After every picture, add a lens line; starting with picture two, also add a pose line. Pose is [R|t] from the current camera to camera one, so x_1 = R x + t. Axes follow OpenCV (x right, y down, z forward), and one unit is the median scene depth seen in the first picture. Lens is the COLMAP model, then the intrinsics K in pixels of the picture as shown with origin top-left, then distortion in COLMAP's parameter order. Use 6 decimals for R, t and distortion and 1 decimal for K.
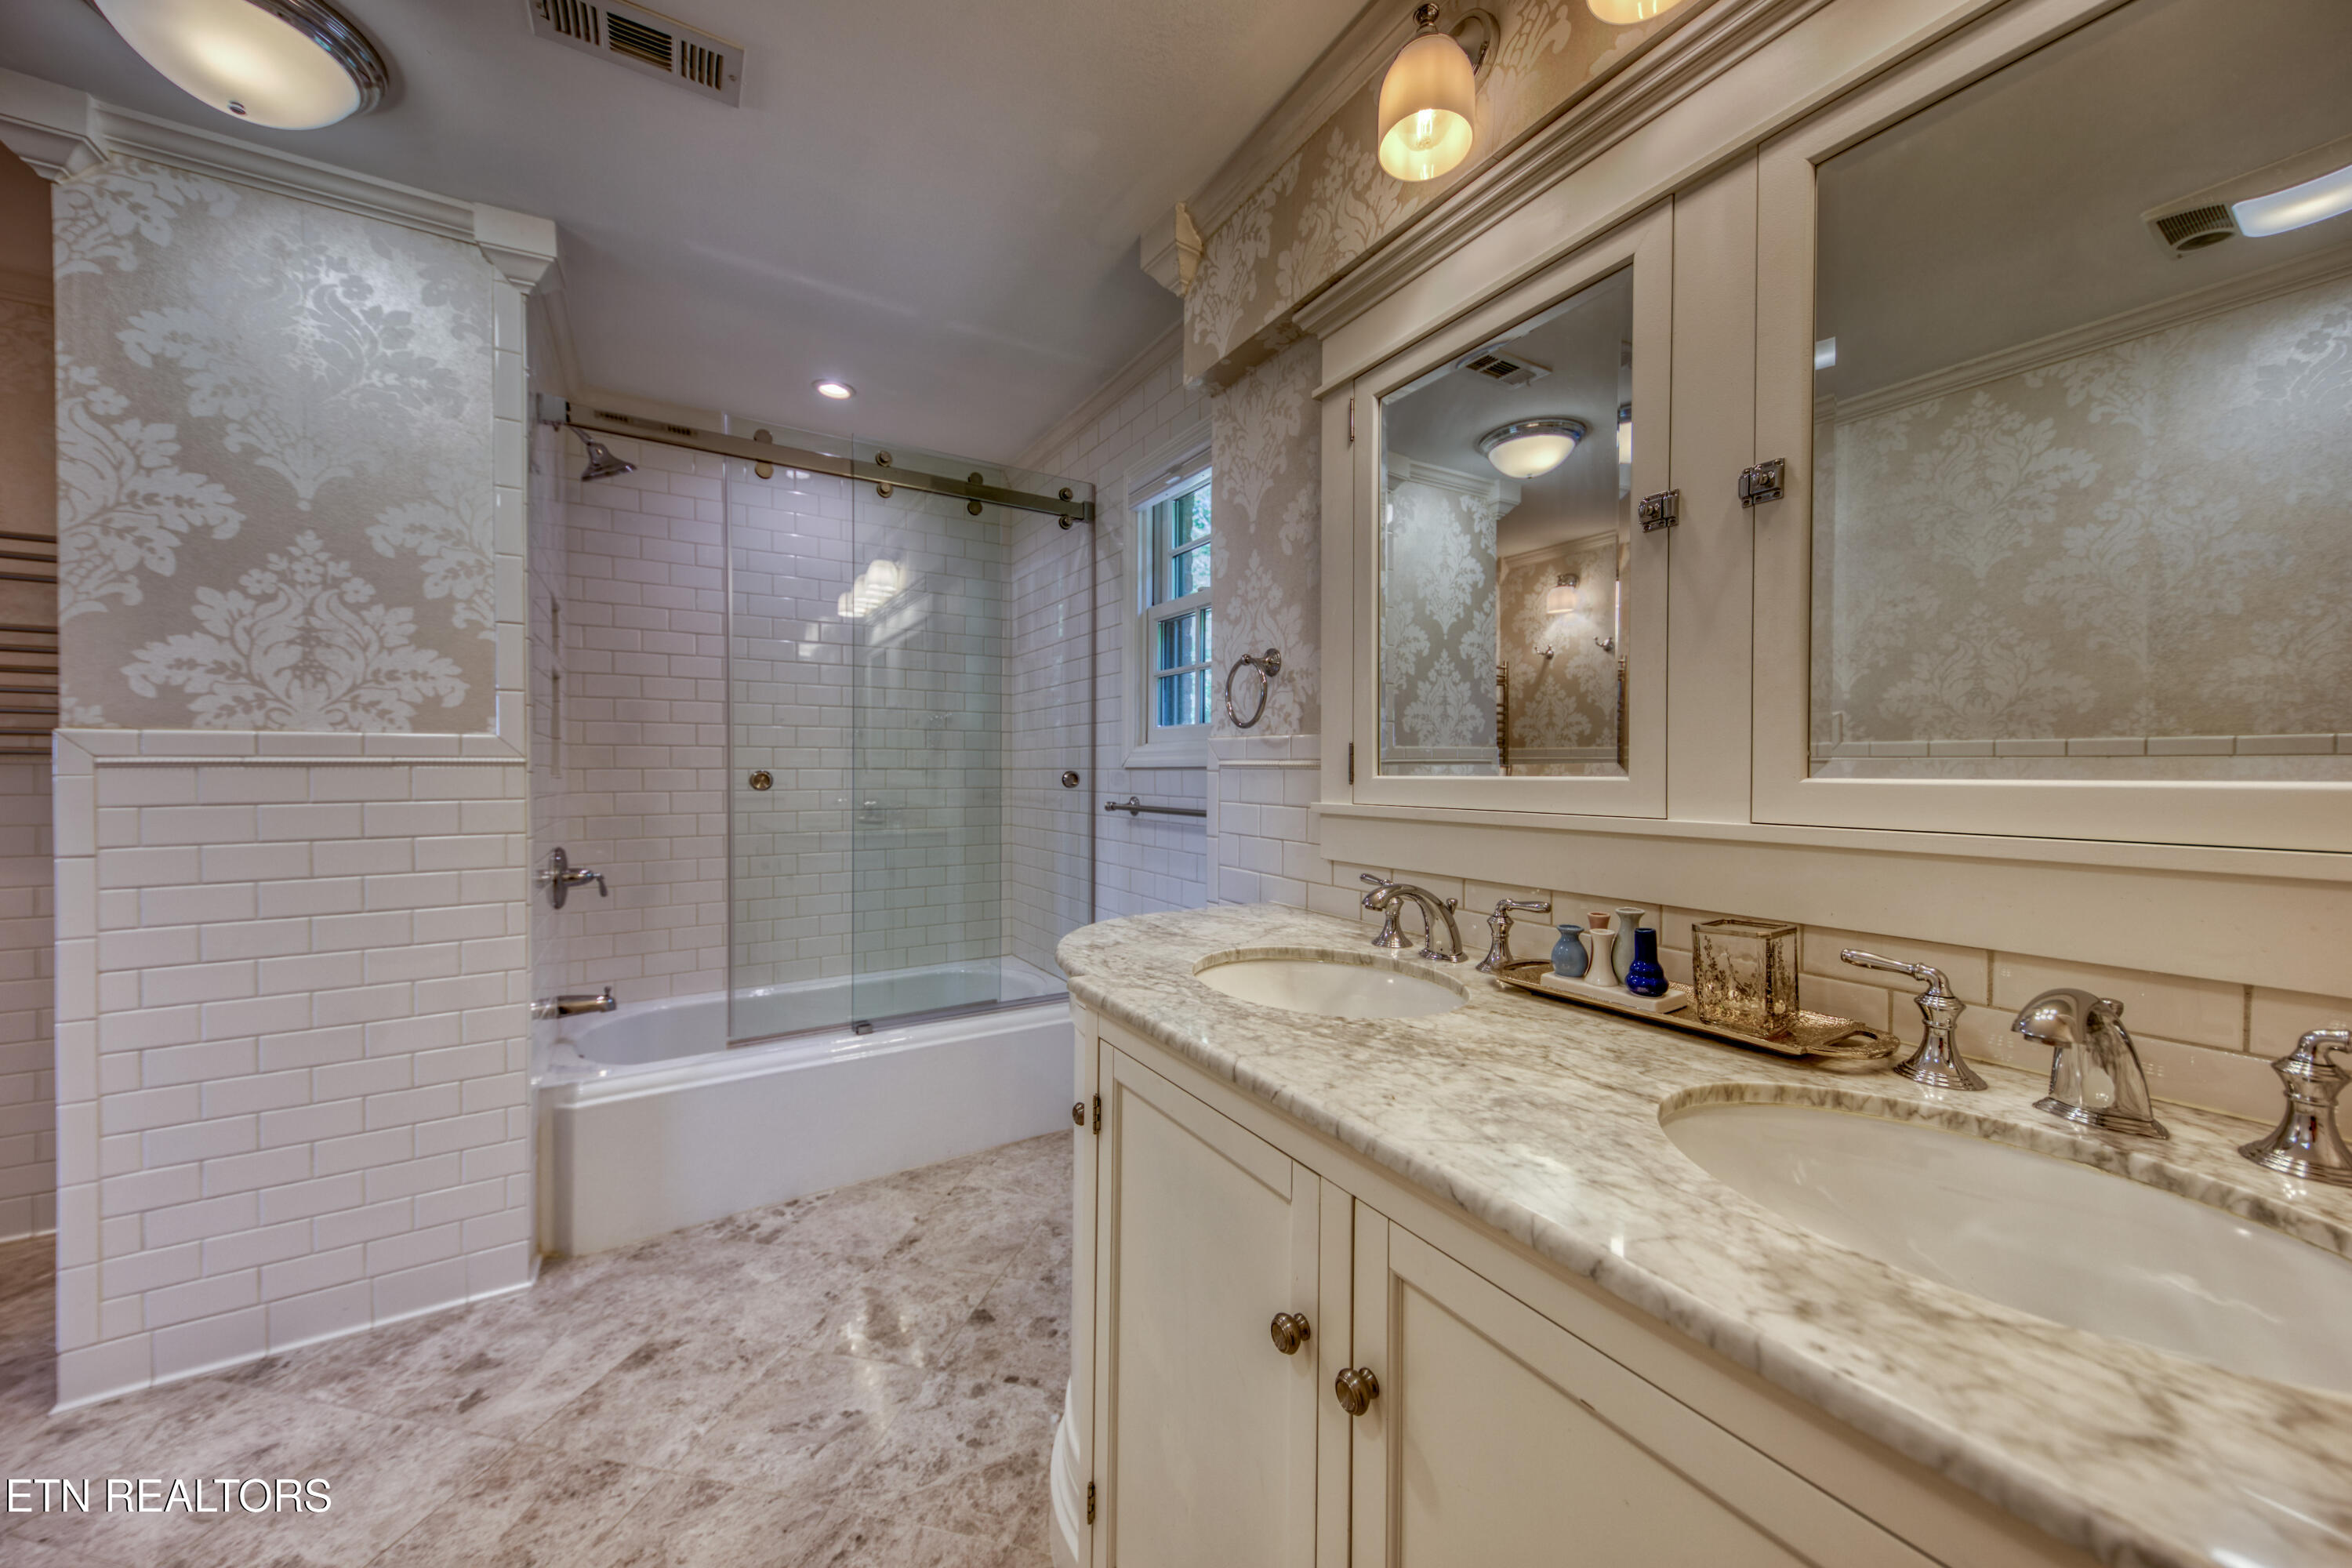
lens RADIAL K [[822.4, 0, 1181.2], [0, 822.4, 778.8], [0, 0, 1]] dist [0.013284, -0.000816]
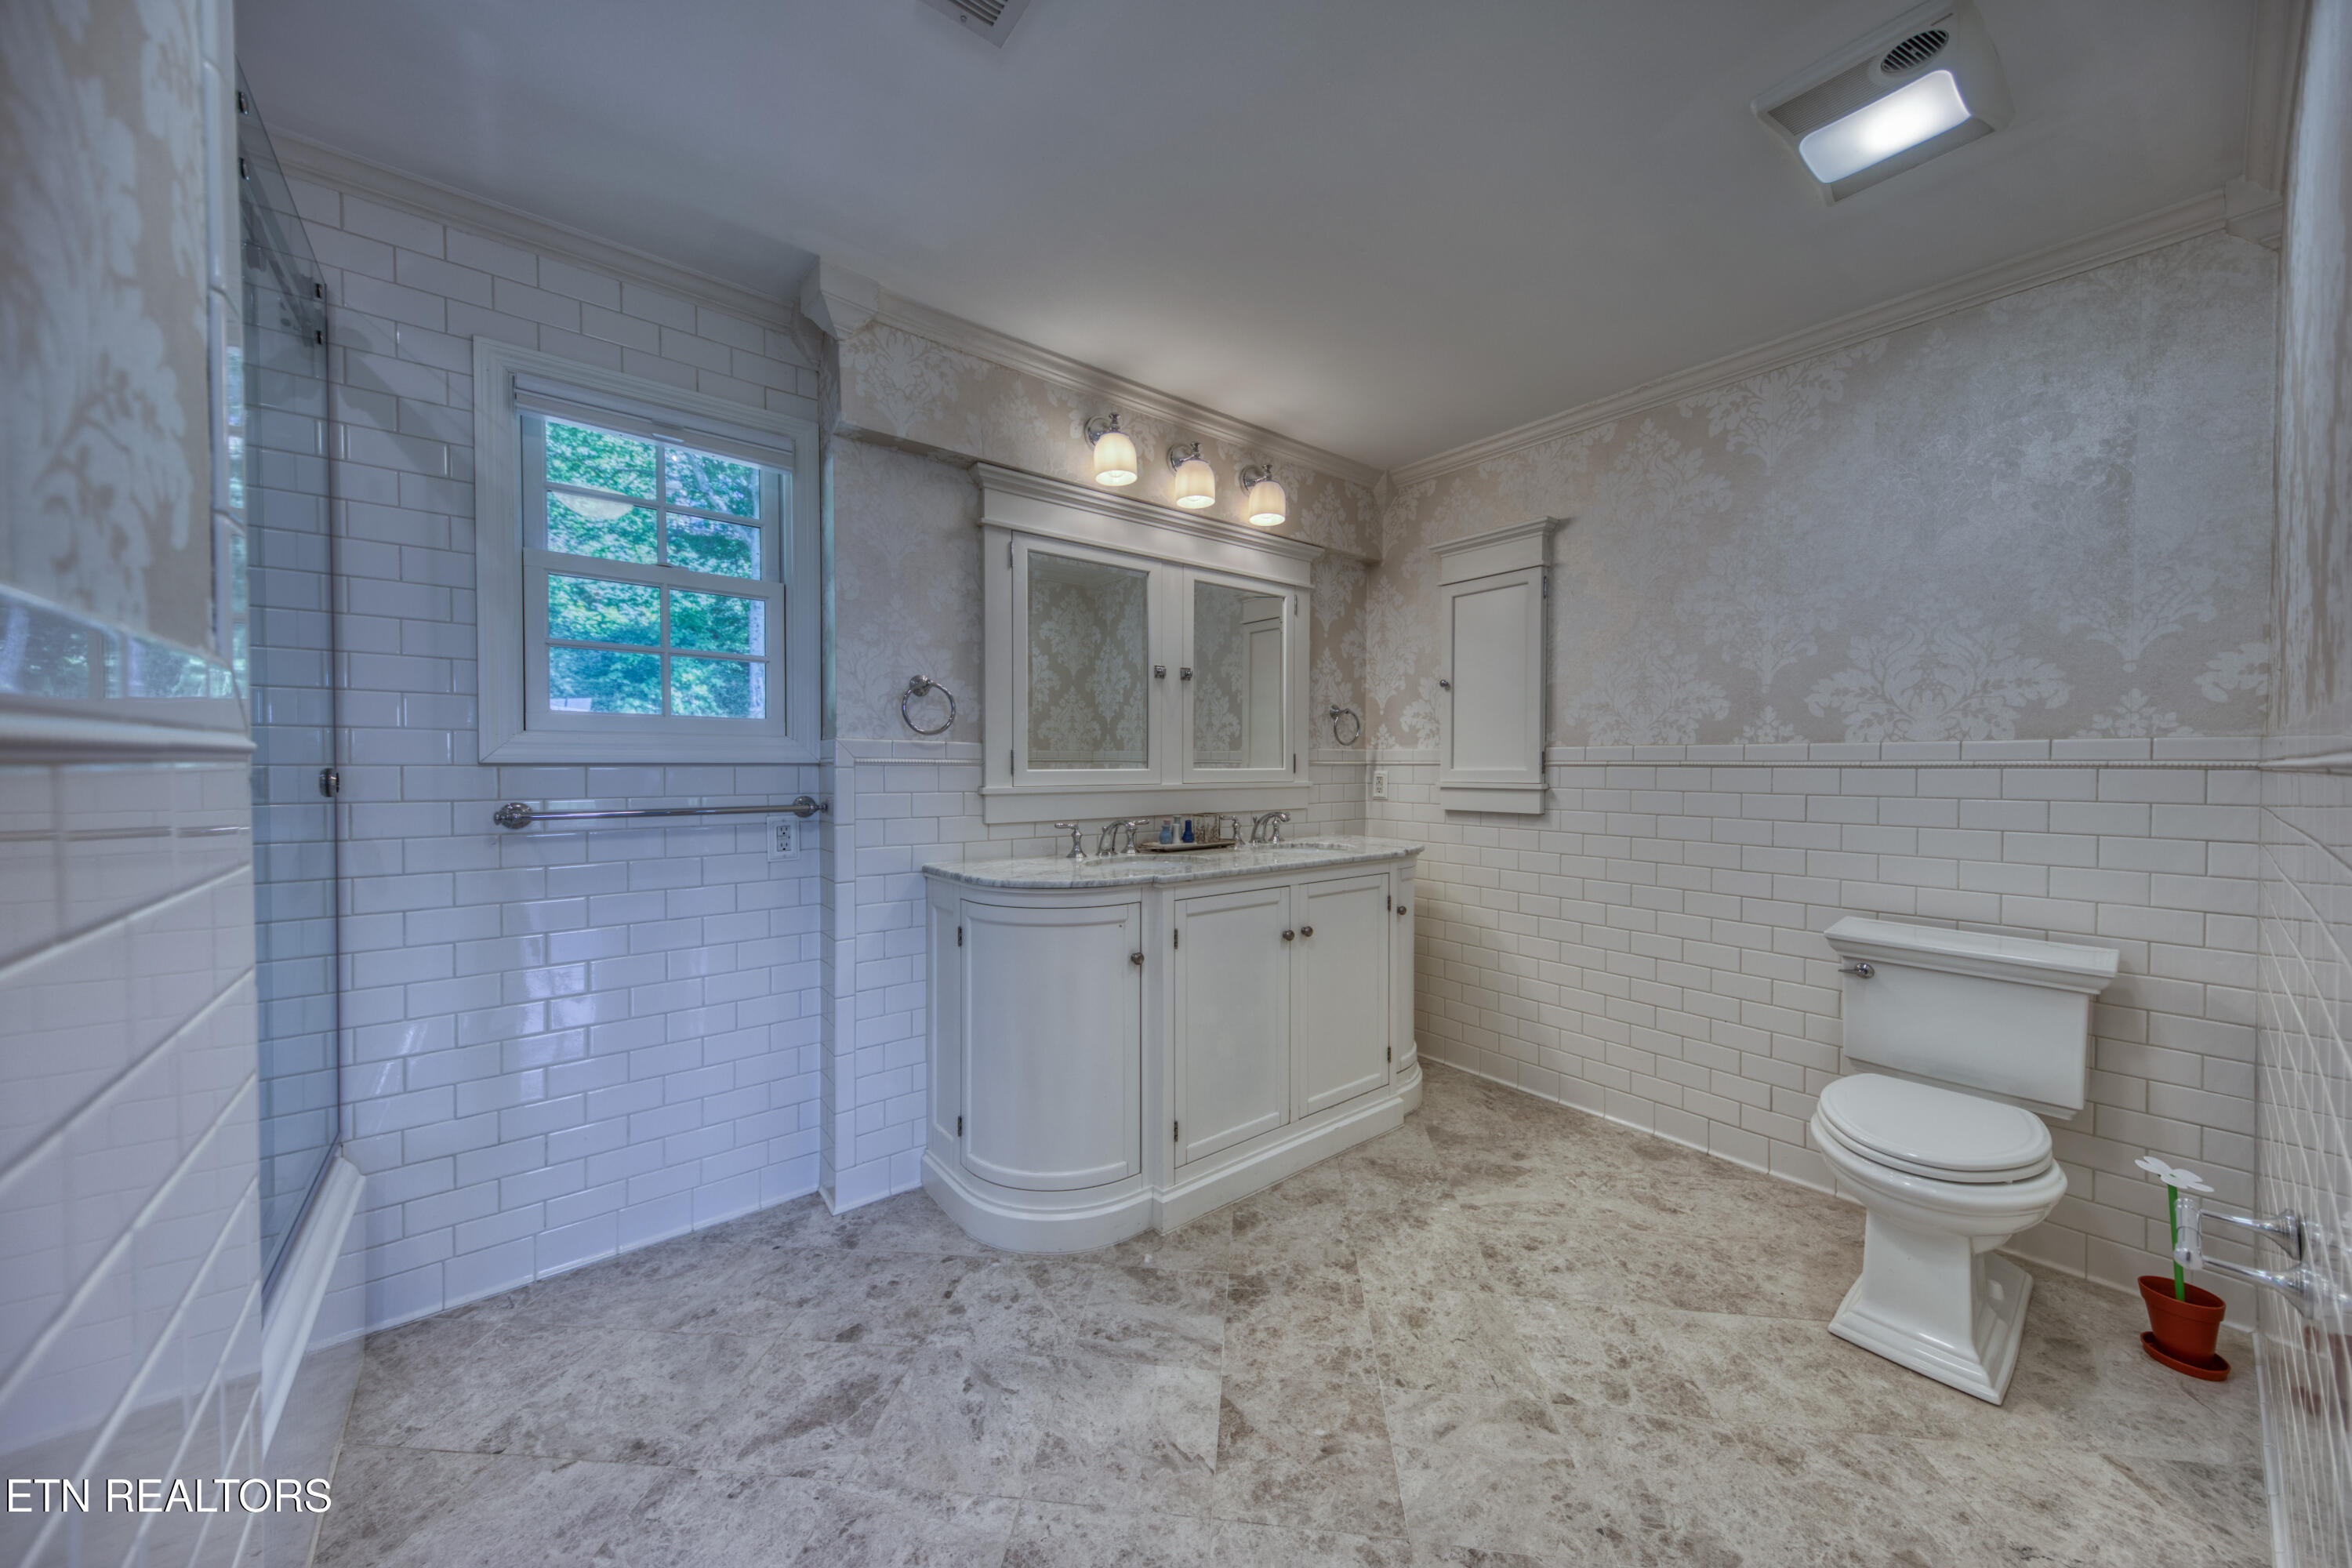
lens RADIAL K [[822.4, 0, 1179.2], [0, 822.4, 775.5], [0, 0, 1]] dist [0.013284, -0.000816]
pose [[-0.114644, -0.016171, 0.993275, -1.477428], [0.008586, 0.999814, 0.017268, -0.018428], [-0.993370, 0.010508, -0.114484, 0.862002]]
